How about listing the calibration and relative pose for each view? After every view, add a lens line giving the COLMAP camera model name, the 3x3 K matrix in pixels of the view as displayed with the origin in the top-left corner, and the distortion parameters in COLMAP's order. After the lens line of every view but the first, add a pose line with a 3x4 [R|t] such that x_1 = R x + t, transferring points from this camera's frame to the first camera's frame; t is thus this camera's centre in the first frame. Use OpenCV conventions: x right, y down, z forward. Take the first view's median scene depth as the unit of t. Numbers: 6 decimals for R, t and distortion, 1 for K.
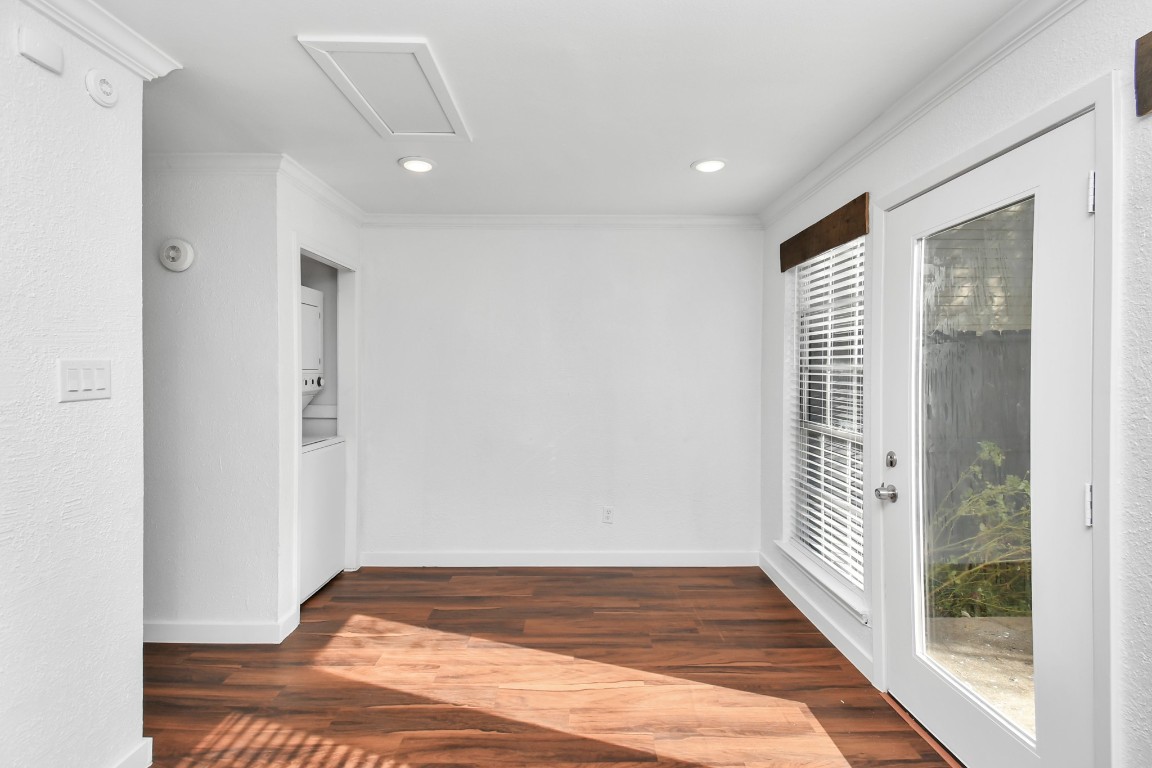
lens RADIAL K [[523.5, 0, 598.2], [0, 523.5, 370.5], [0, 0, 1]] dist [-0.005014, -0.011030]
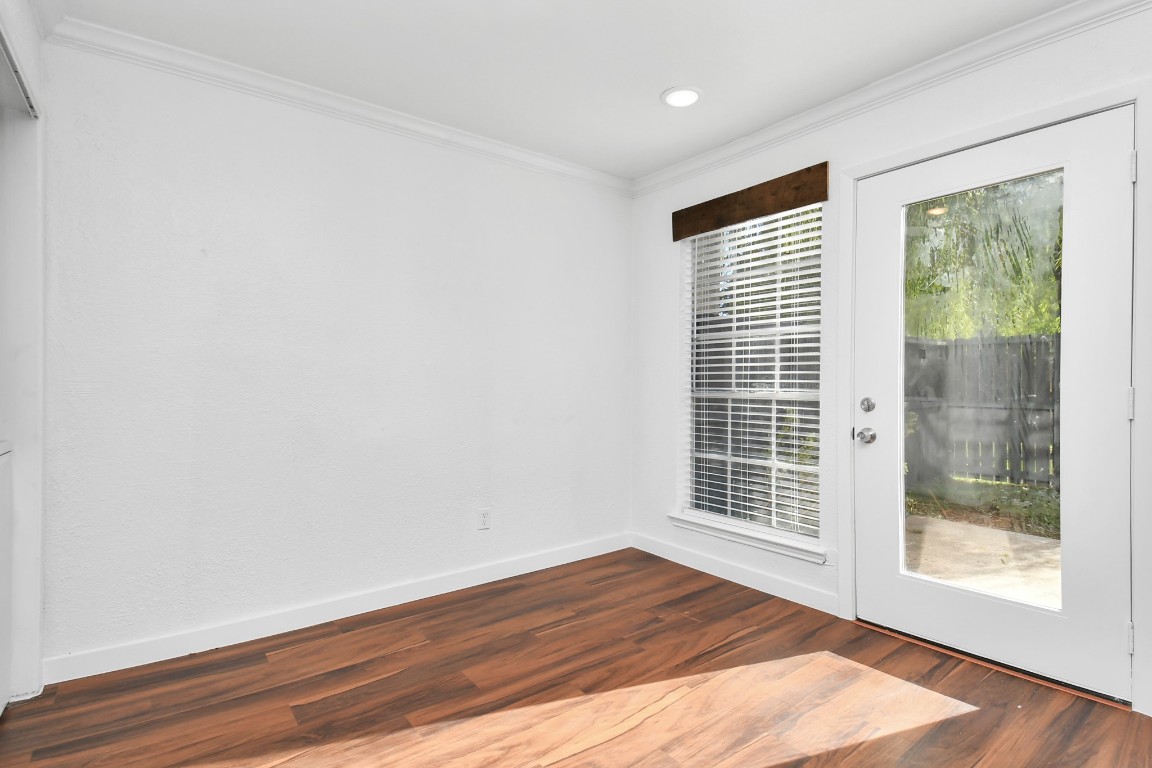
lens RADIAL K [[523.5, 0, 550.6], [0, 523.5, 390.6], [0, 0, 1]] dist [-0.005014, -0.011030]
pose [[0.810155, -0.006245, 0.586183, -0.449825], [0.005569, 0.999980, 0.002956, 0.096204], [-0.586189, 0.000869, 0.810174, 0.358065]]
